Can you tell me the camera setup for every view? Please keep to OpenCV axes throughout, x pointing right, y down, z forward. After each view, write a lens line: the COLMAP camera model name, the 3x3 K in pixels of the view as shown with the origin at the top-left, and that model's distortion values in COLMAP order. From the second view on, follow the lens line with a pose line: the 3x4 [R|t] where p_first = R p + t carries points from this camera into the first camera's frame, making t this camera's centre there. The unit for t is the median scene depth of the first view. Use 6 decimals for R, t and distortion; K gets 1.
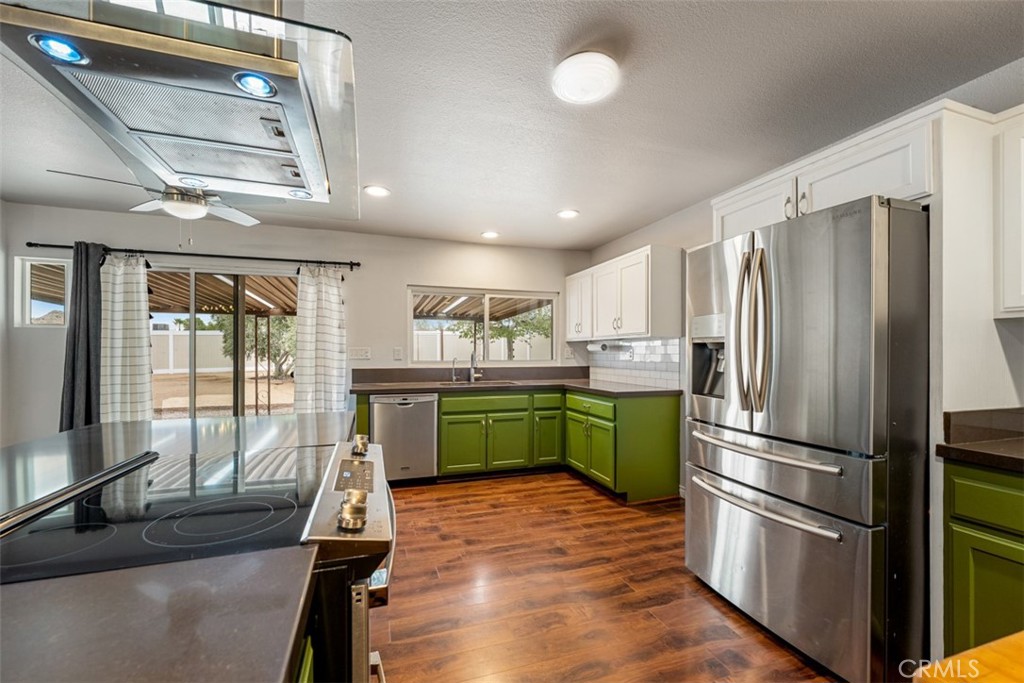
lens RADIAL K [[406.0, 0, 505.0], [0, 406.0, 351.2], [0, 0, 1]] dist [0.000222, 0.000382]
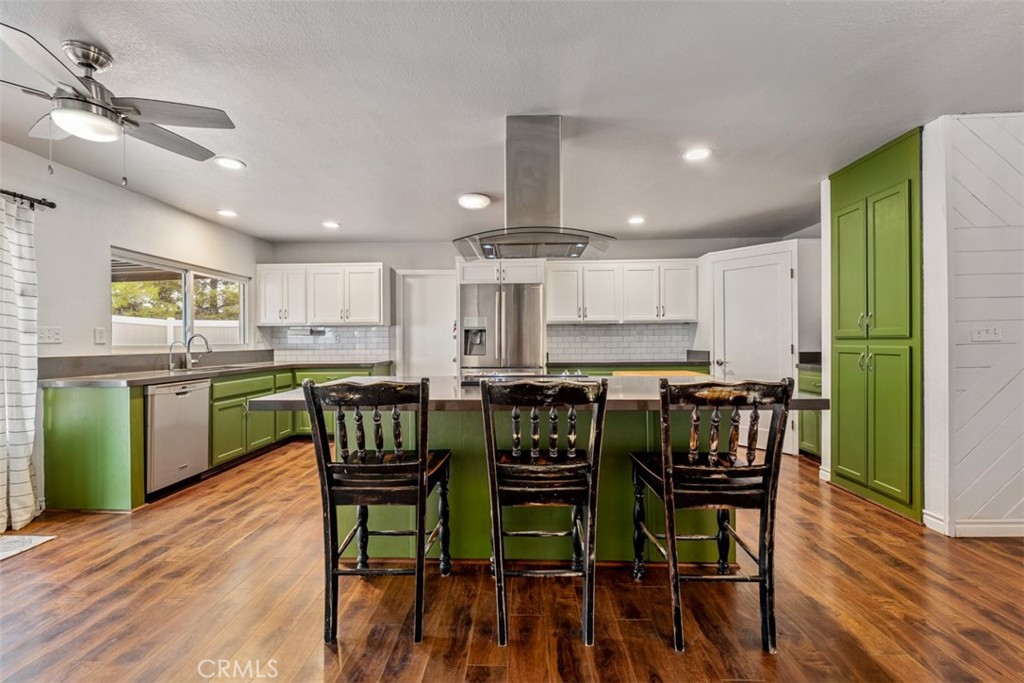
lens RADIAL K [[431.5, 0, 504.5], [0, 431.5, 342.1], [0, 0, 1]] dist [-0.002308, -0.000213]
pose [[0.338605, -0.005145, 0.940915, -0.777321], [0.005164, 0.999980, 0.003610, 0.018819], [-0.940914, 0.003636, 0.338625, 0.039709]]
